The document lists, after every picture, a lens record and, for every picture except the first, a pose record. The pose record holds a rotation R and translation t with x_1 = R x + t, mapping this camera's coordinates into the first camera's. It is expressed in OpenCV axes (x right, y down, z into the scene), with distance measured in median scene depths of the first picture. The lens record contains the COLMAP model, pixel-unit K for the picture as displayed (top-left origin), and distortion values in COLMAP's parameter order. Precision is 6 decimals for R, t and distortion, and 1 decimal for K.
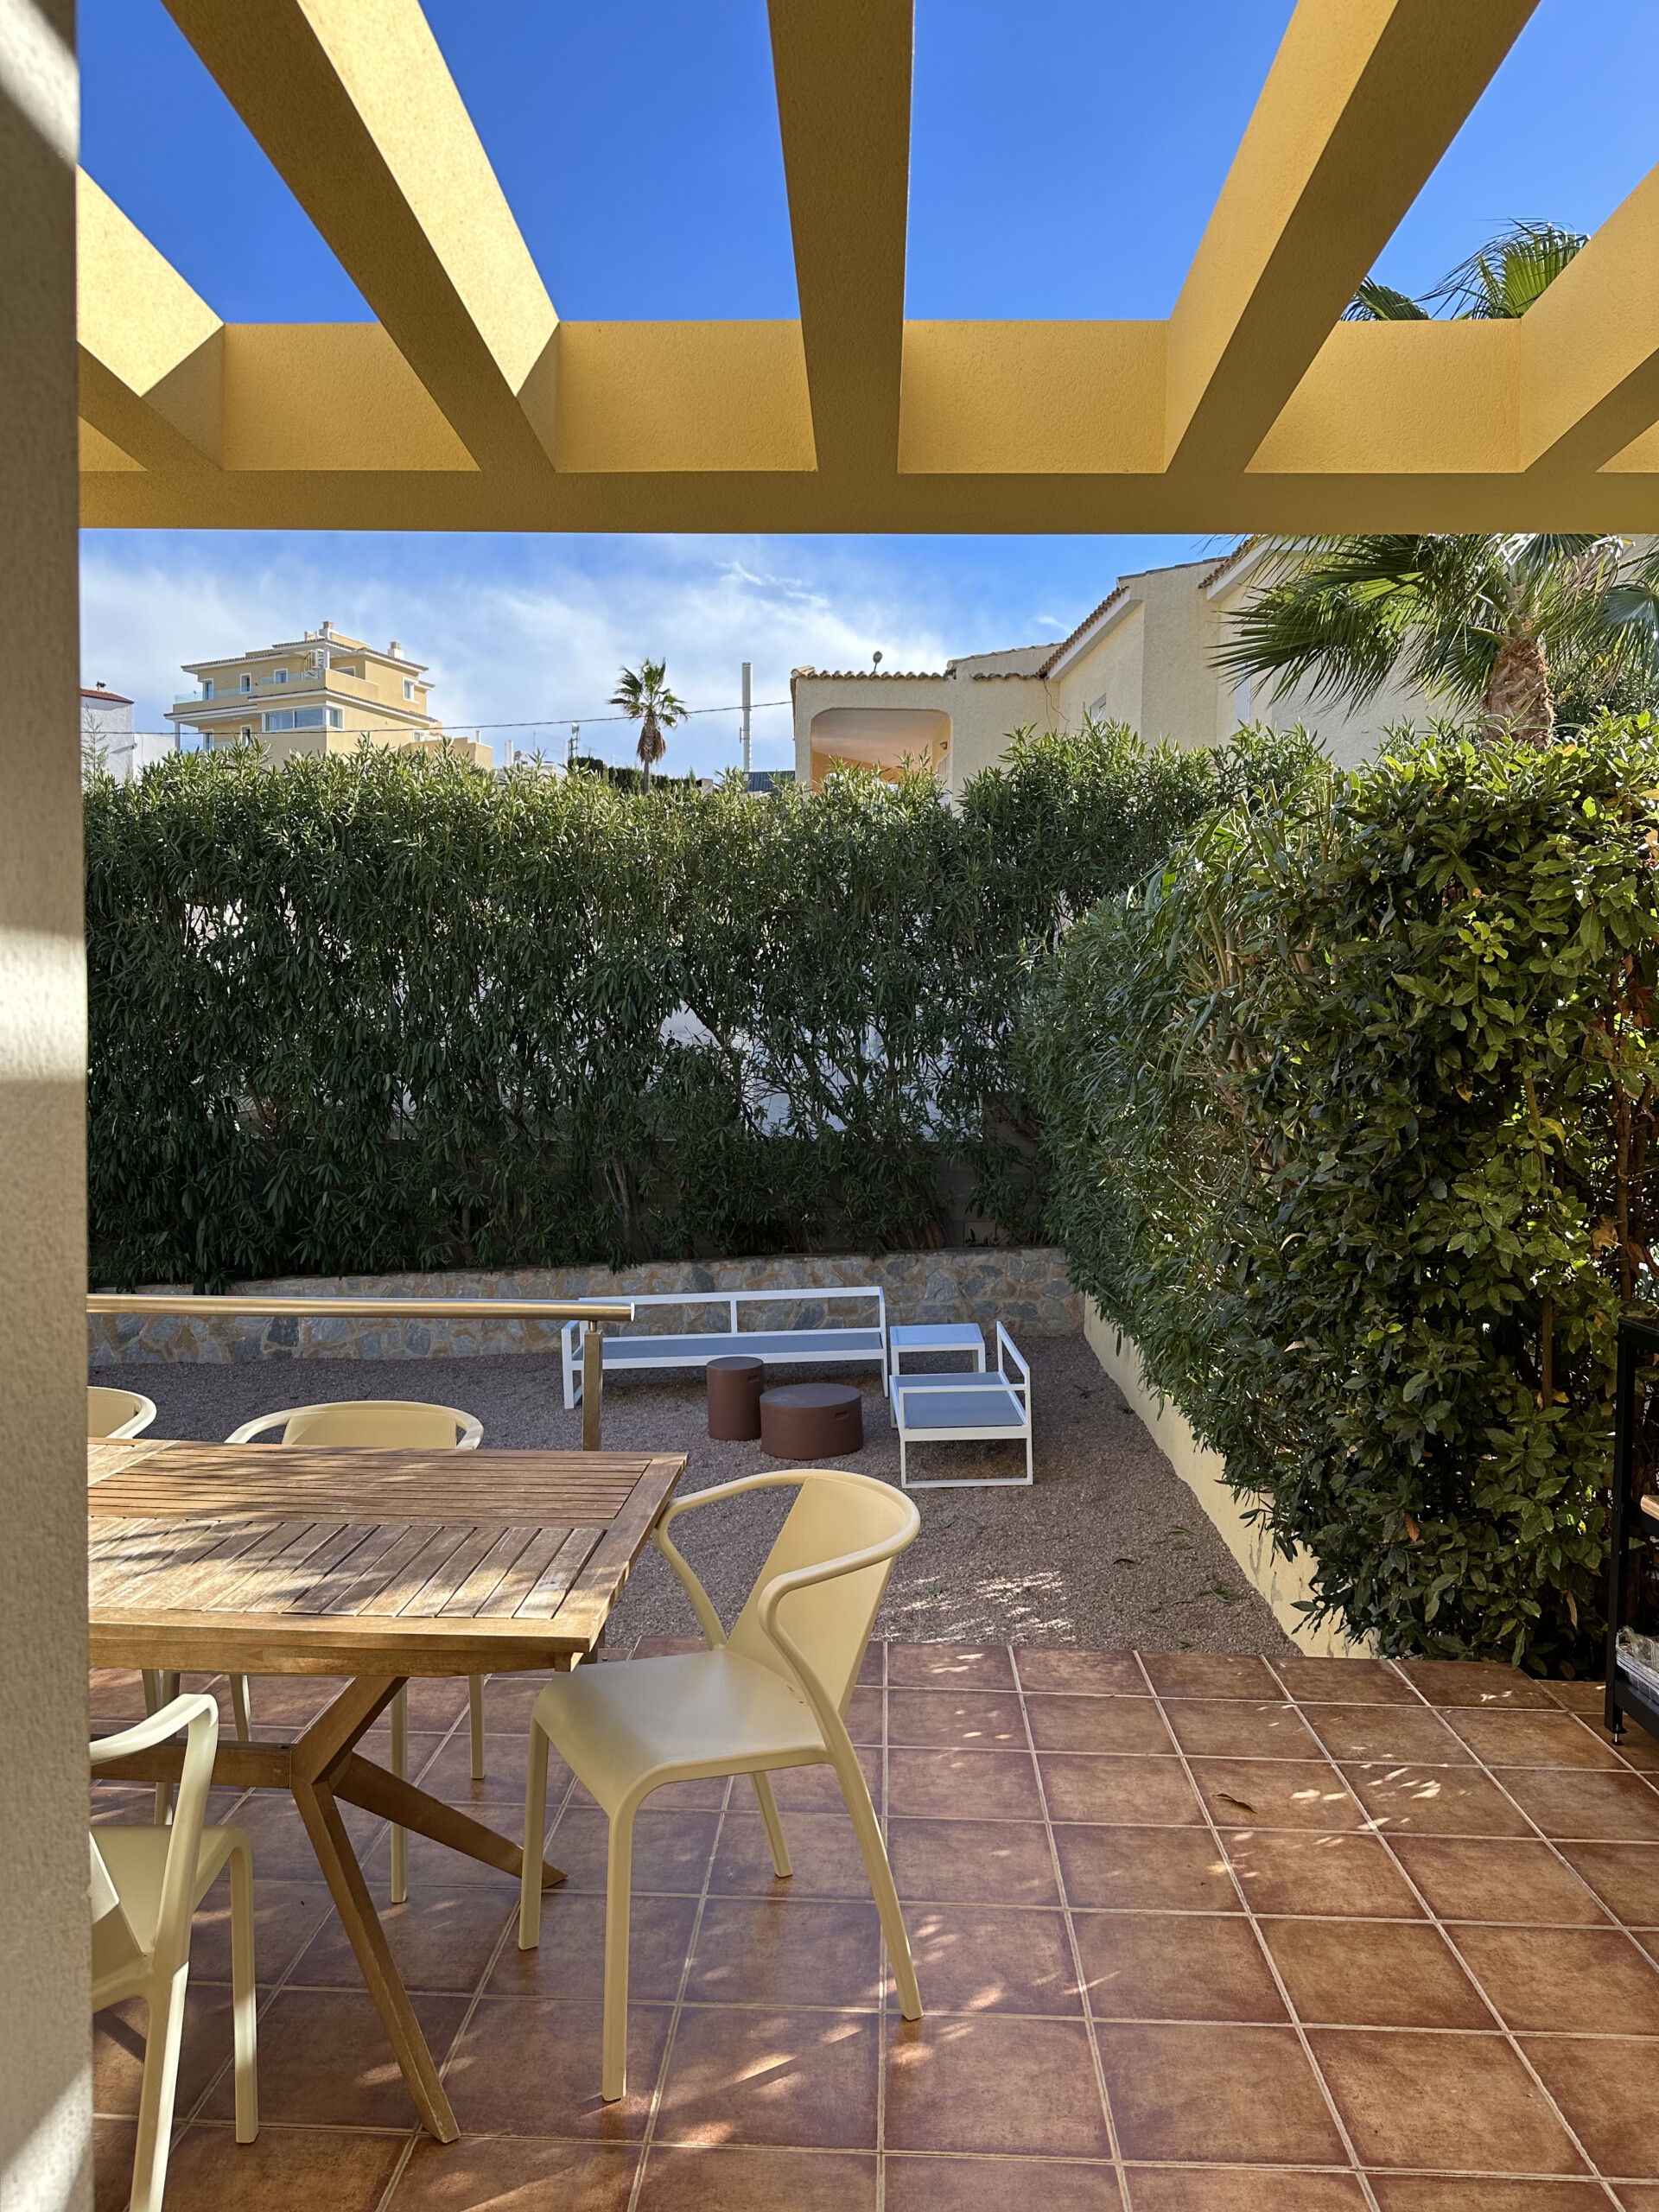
lens RADIAL K [[1564.7, 0, 828.1], [0, 1564.7, 1092.8], [0, 0, 1]] dist [0.195332, -0.389529]
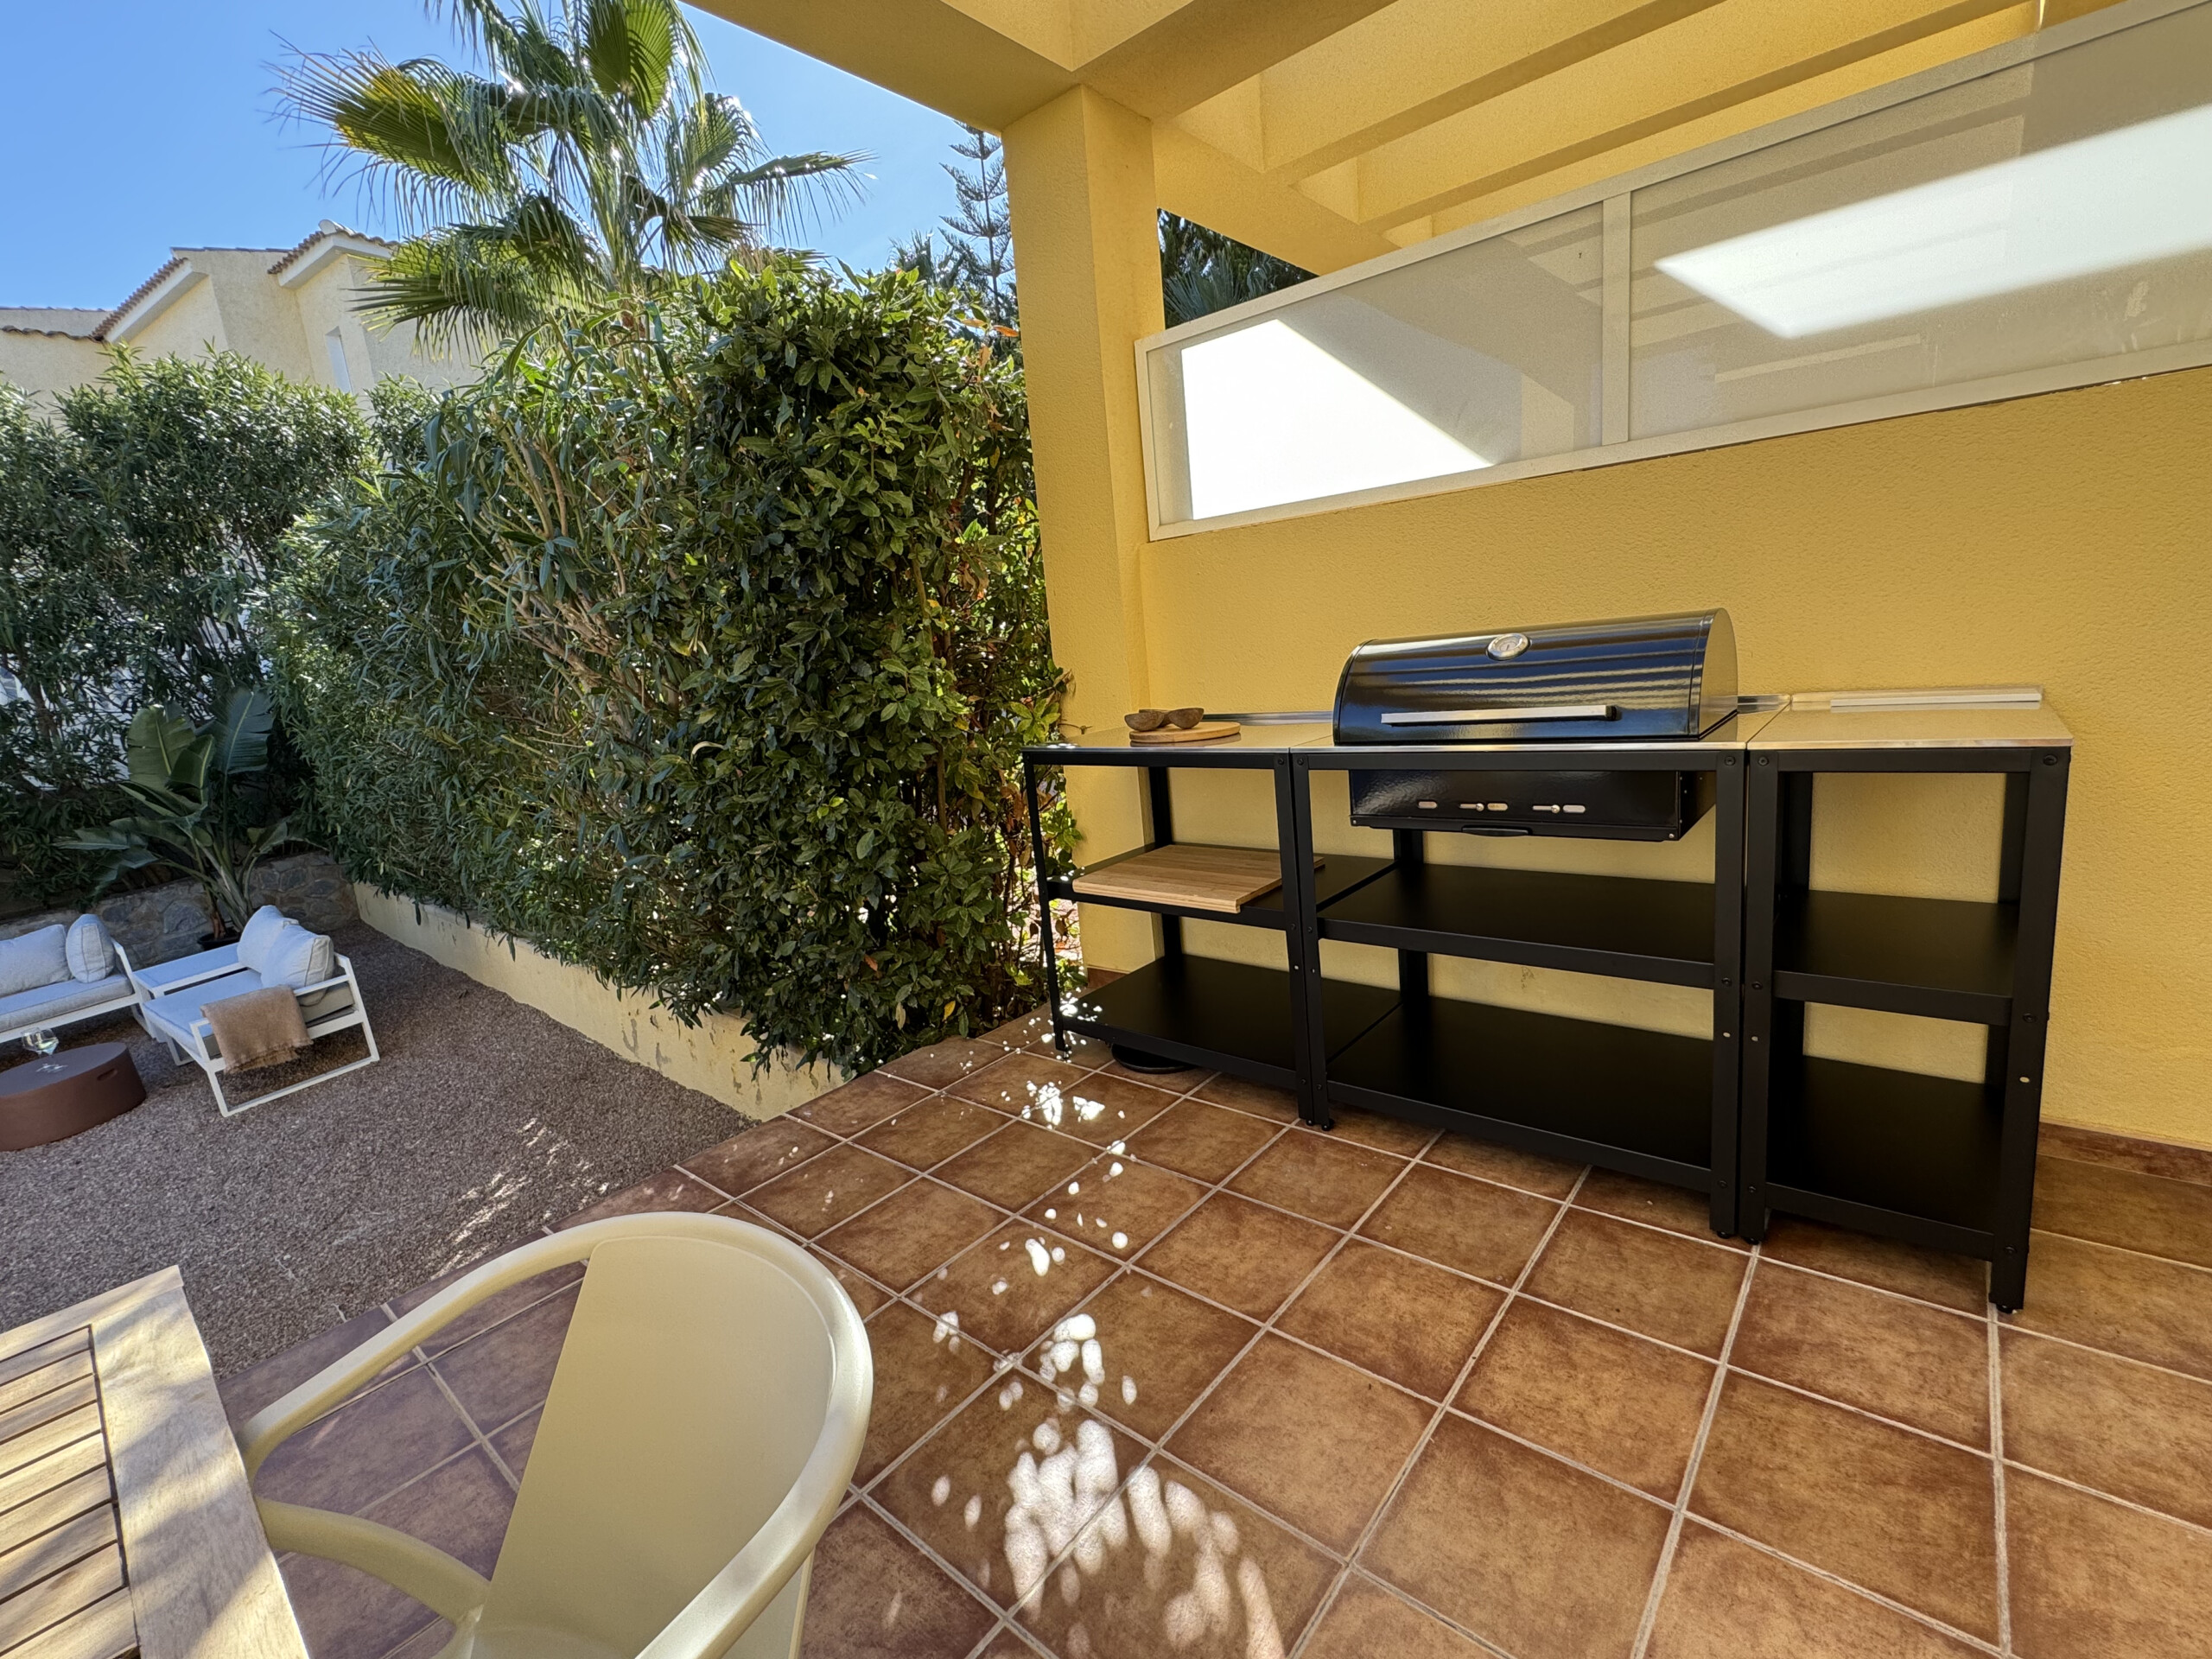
lens RADIAL K [[975.6, 0, 1102.1], [0, 975.6, 821.5], [0, 0, 1]] dist [0.000890, 0.000250]
pose [[0.620017, -0.221692, 0.752617, -0.029672], [0.123162, 0.974858, 0.185694, 0.027726], [-0.774862, -0.022440, 0.631732, 0.206745]]
